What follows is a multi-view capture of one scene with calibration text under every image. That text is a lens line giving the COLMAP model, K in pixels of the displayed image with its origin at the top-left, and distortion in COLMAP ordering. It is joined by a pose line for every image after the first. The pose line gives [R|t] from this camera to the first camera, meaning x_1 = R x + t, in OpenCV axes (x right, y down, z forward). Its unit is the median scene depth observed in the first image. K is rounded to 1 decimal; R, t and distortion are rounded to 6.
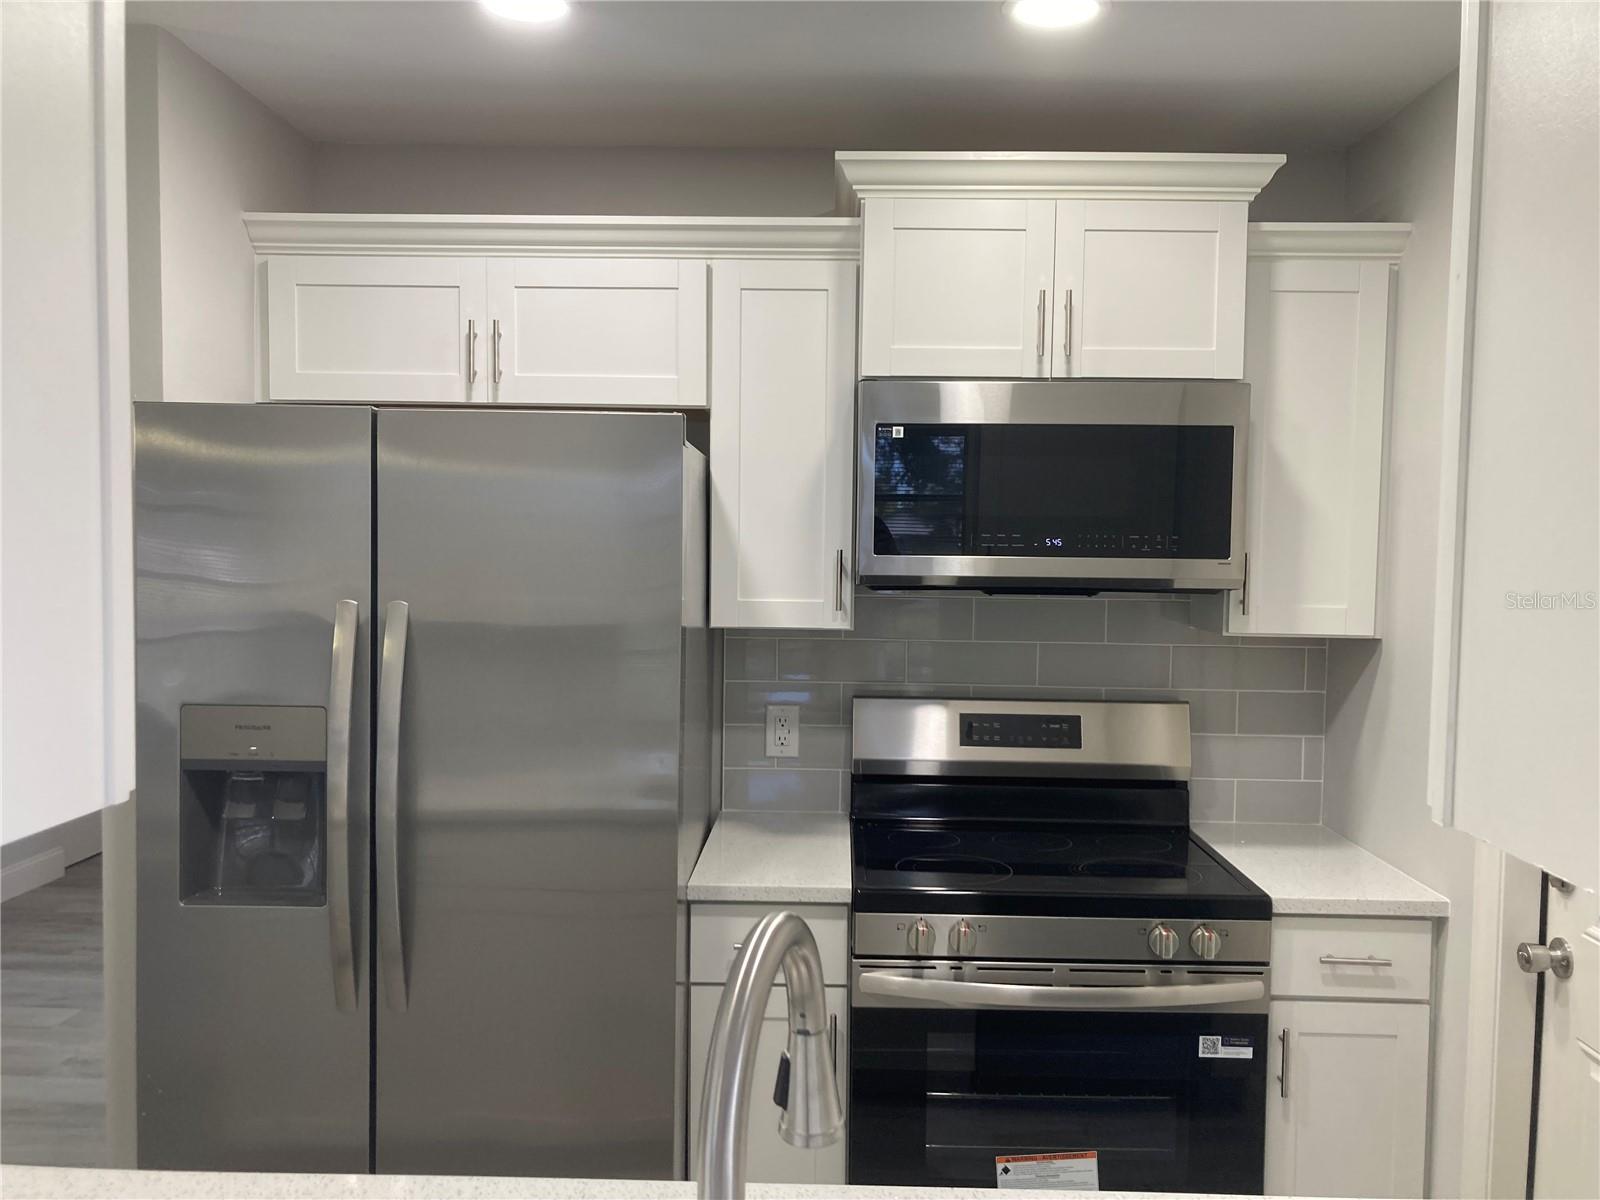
lens RADIAL K [[1324.6, 0, 800.0], [0, 1324.6, 600.0], [0, 0, 1]] dist [0.012519, -0.003430]
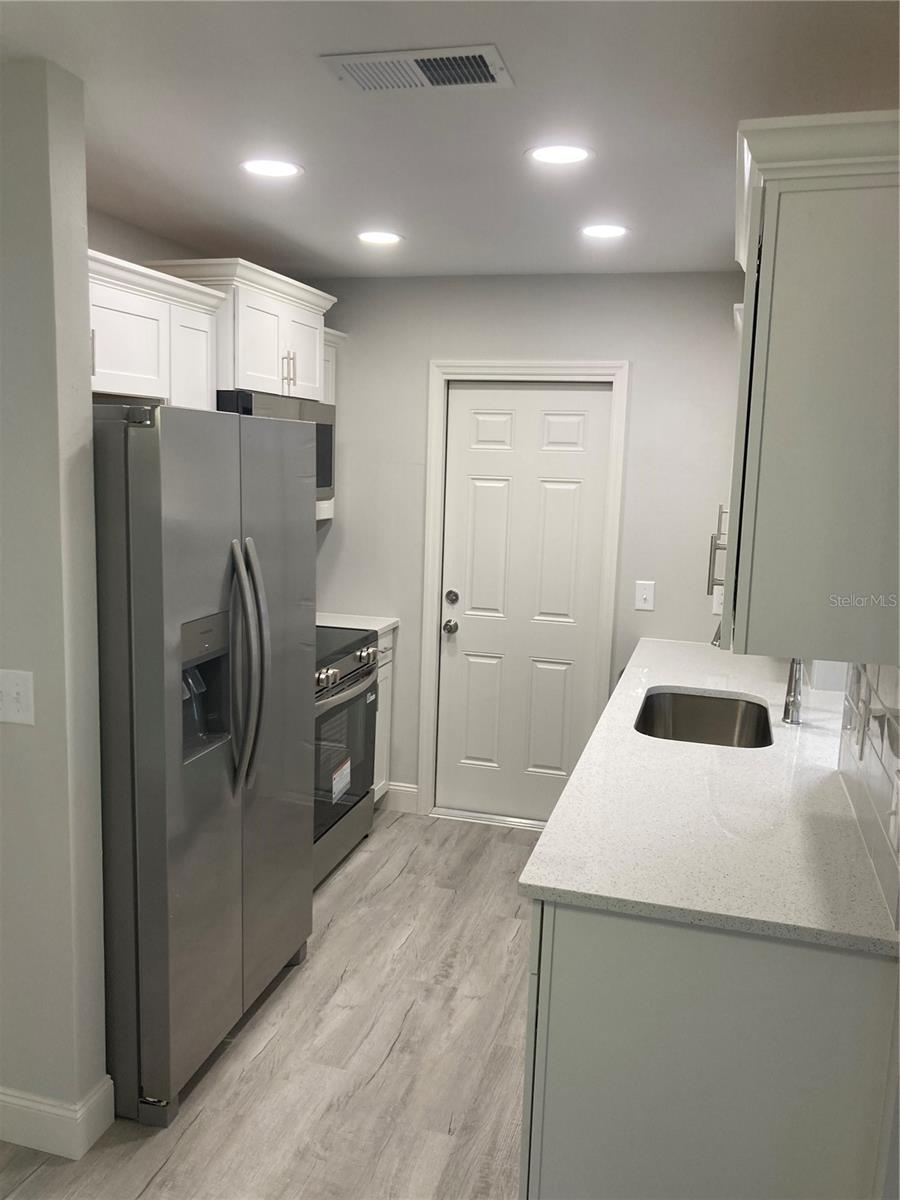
lens RADIAL K [[993.5, 0, 444.1], [0, 993.5, 617.3], [0, 0, 1]] dist [0.012519, -0.003430]
pose [[0.252970, -0.165691, 0.953180, -1.201261], [0.026268, 0.986039, 0.164432, -0.080993], [-0.967117, -0.016558, 0.253791, 0.400988]]
